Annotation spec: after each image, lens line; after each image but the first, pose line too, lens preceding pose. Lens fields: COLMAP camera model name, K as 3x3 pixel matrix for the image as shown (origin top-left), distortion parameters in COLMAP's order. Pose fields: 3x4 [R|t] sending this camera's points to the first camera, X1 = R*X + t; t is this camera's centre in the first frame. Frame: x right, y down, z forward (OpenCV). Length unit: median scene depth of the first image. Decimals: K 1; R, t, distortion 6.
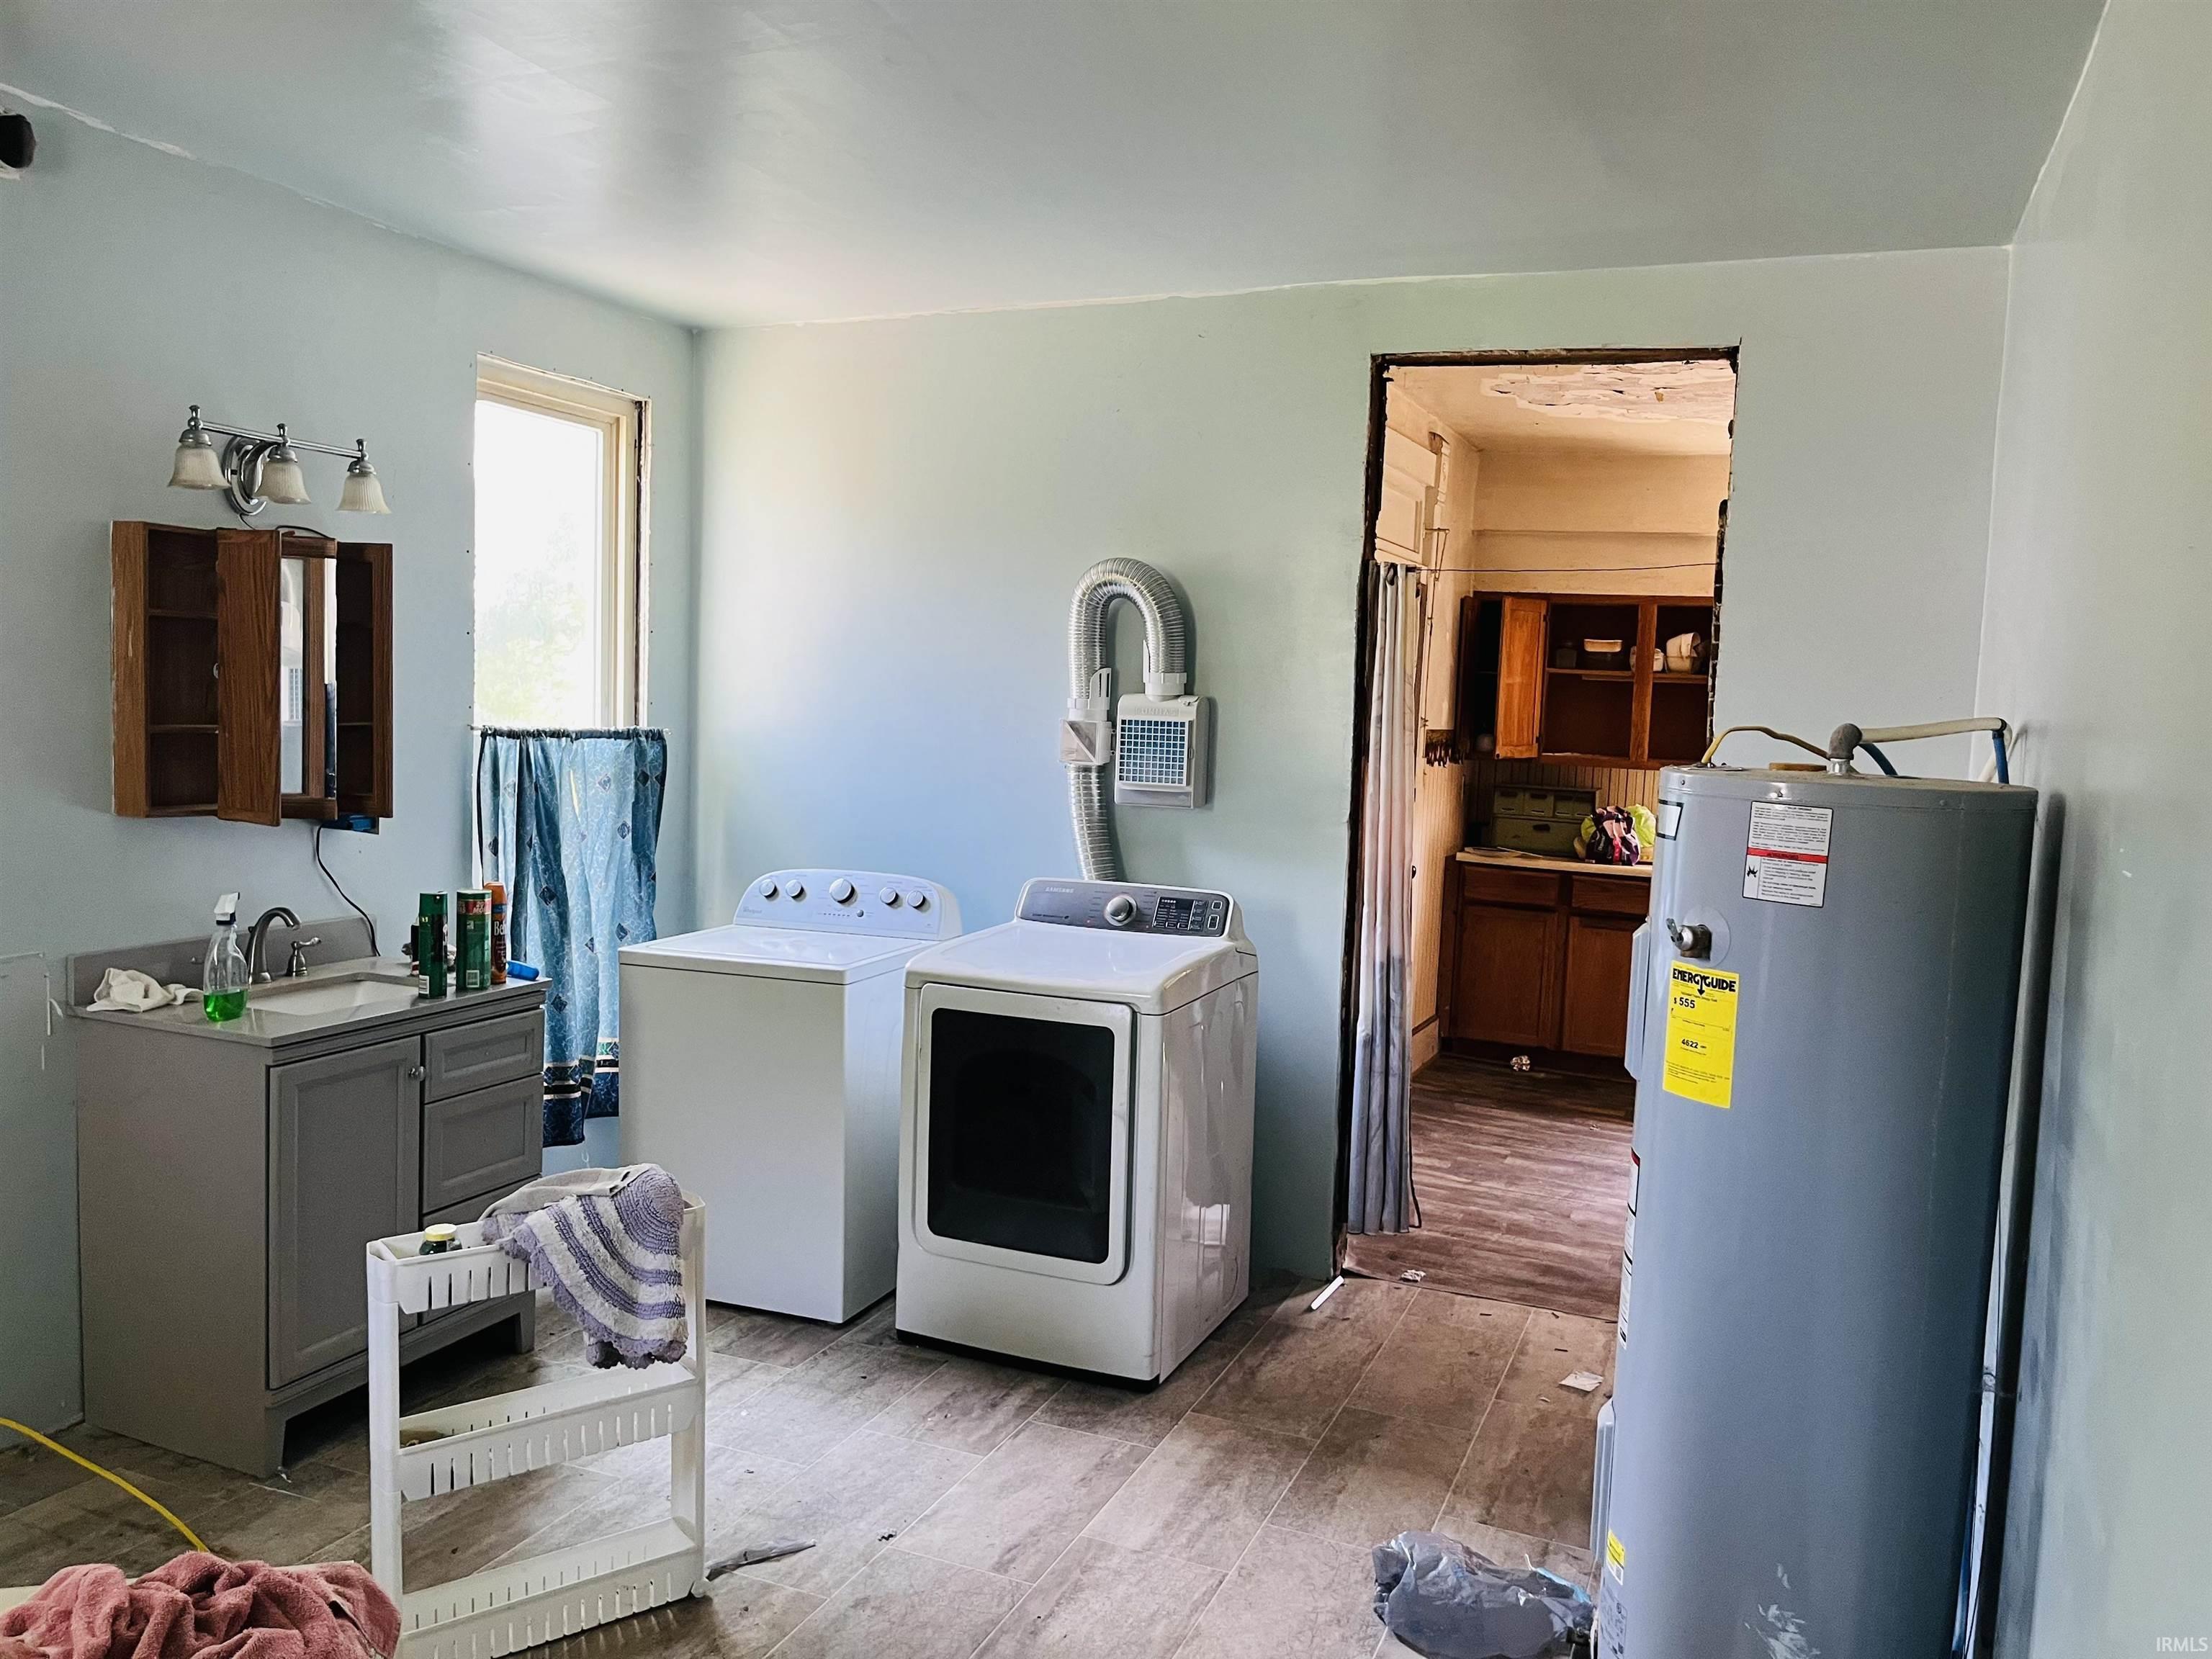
lens RADIAL K [[1660.0, 0, 1106.0], [0, 1660.0, 829.5], [0, 0, 1]] dist [0.008506, -0.001134]
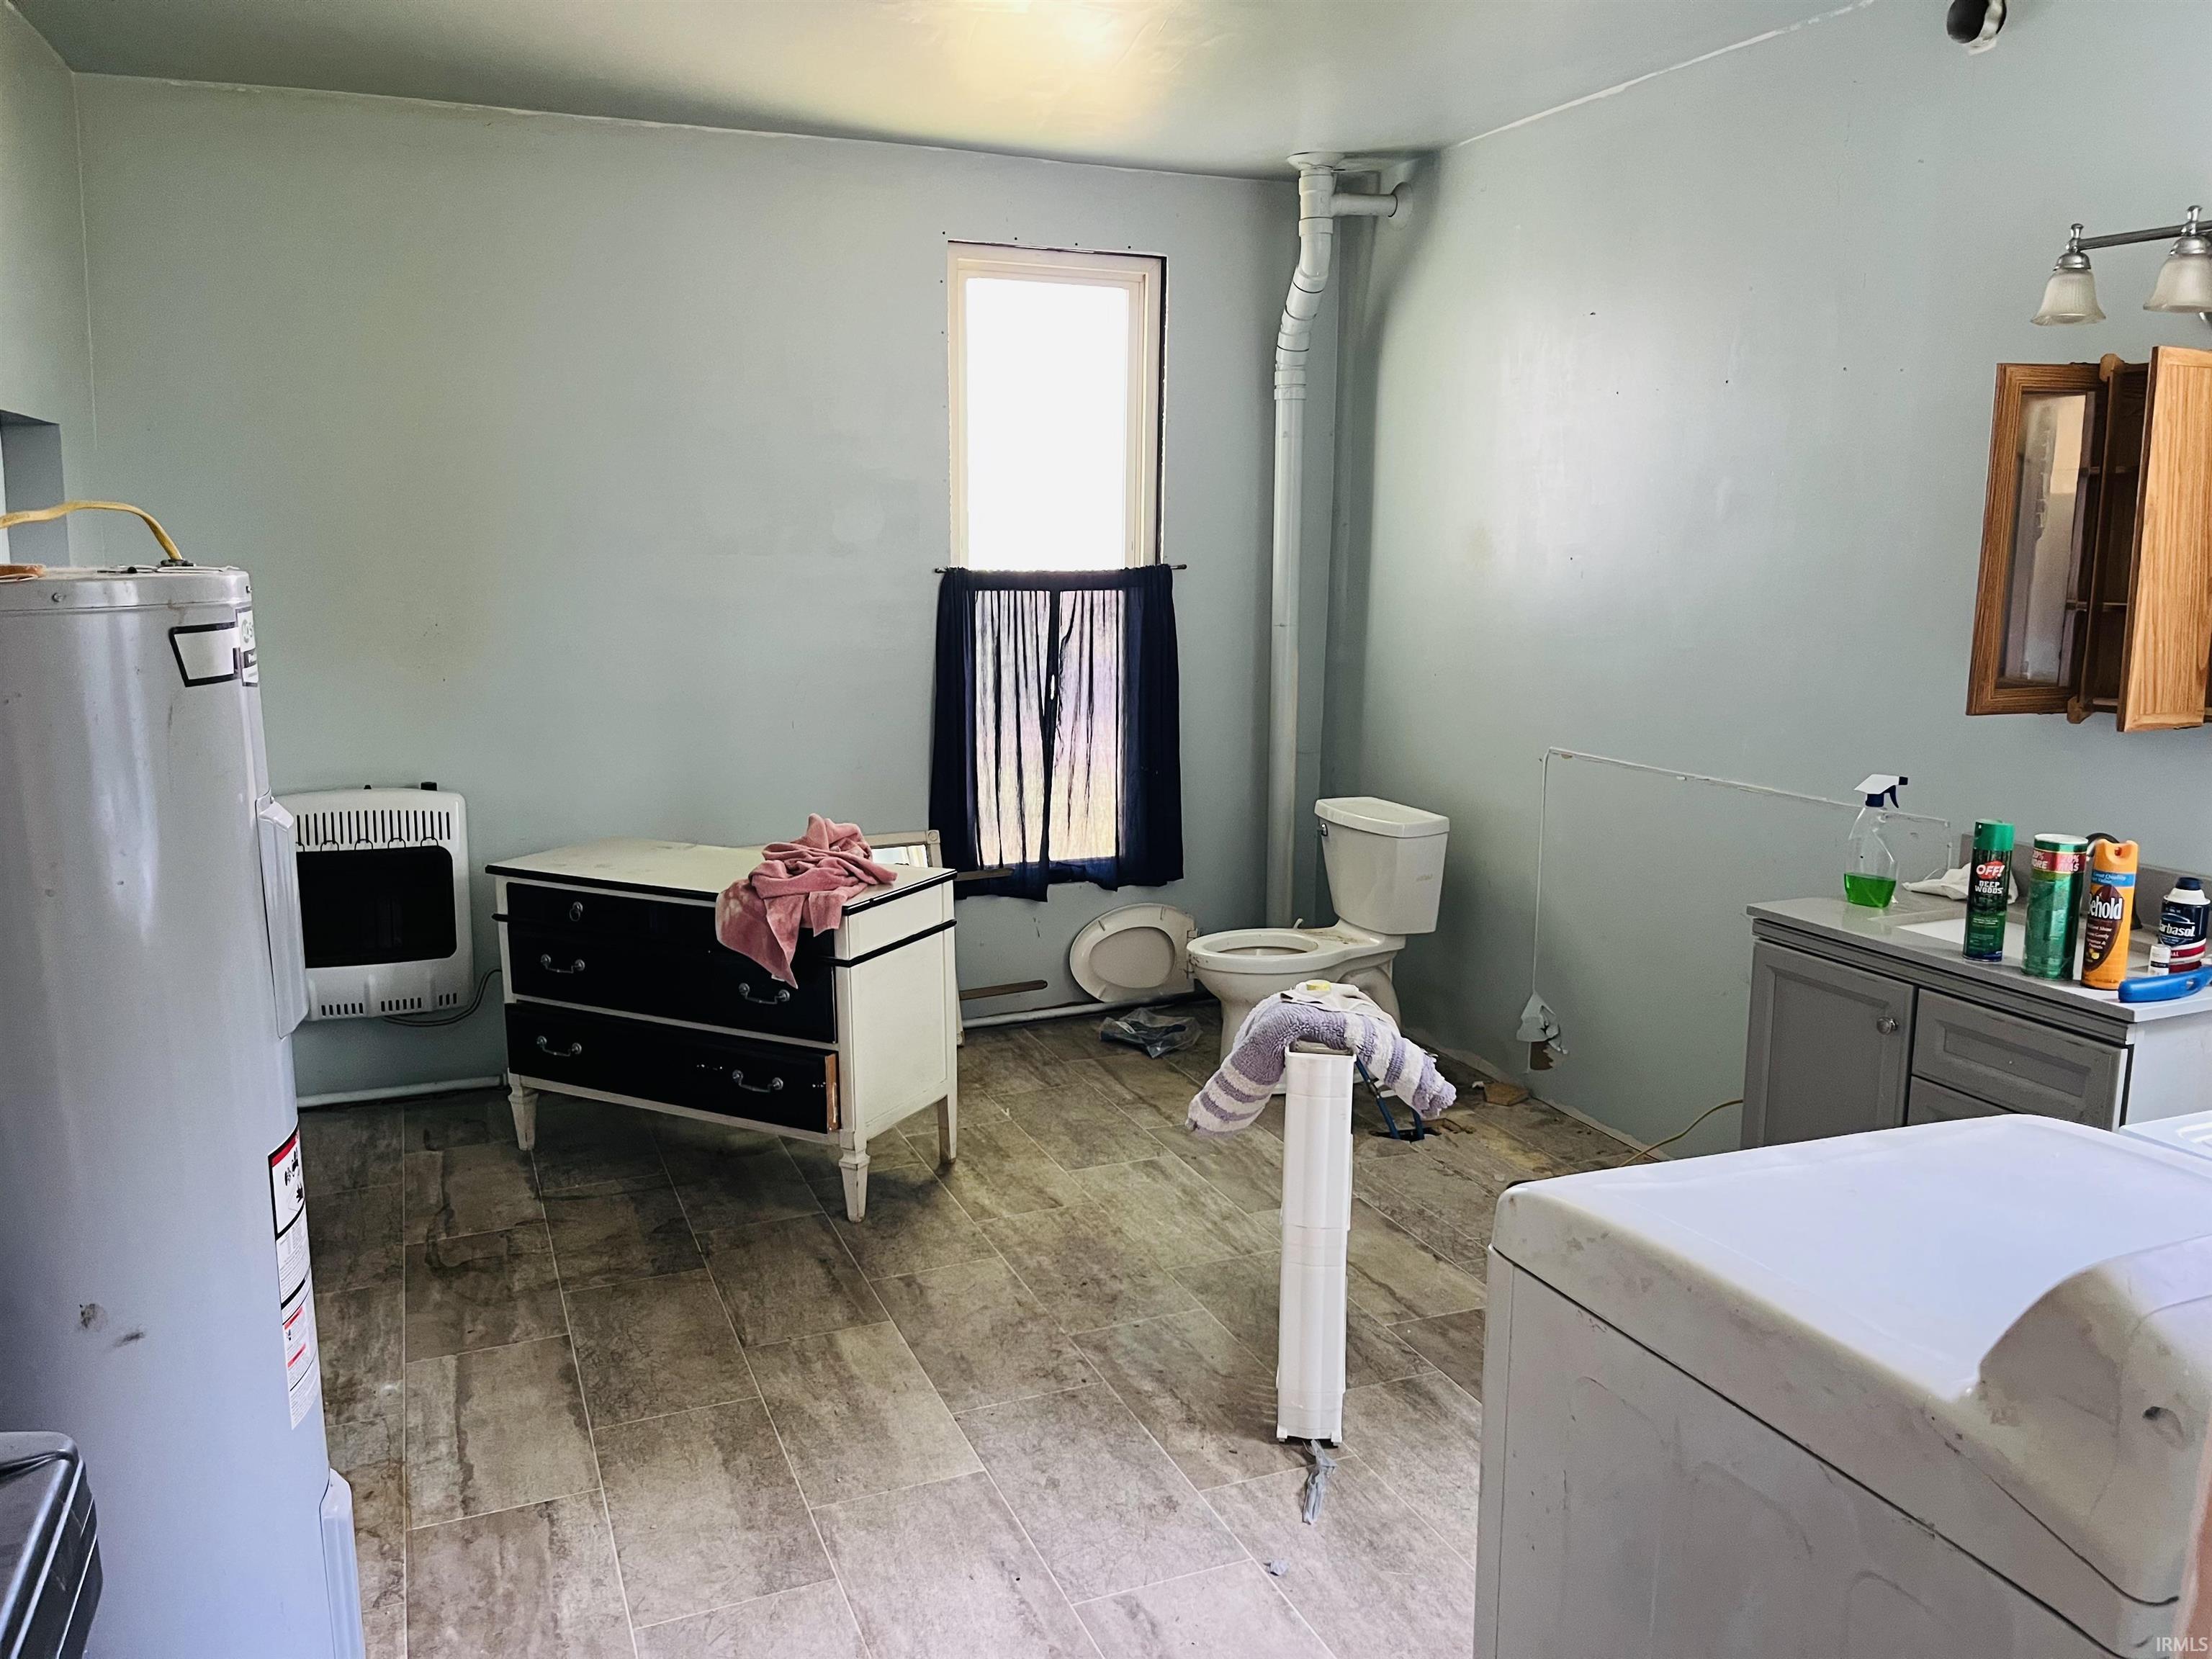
lens RADIAL K [[1660.0, 0, 1106.0], [0, 1660.0, 829.5], [0, 0, 1]] dist [0.008506, -0.001134]
pose [[-0.707507, 0.089499, -0.701016, 0.267183], [-0.075311, 0.976752, 0.200710, -0.052048], [0.702682, 0.194798, -0.684319, 0.812005]]
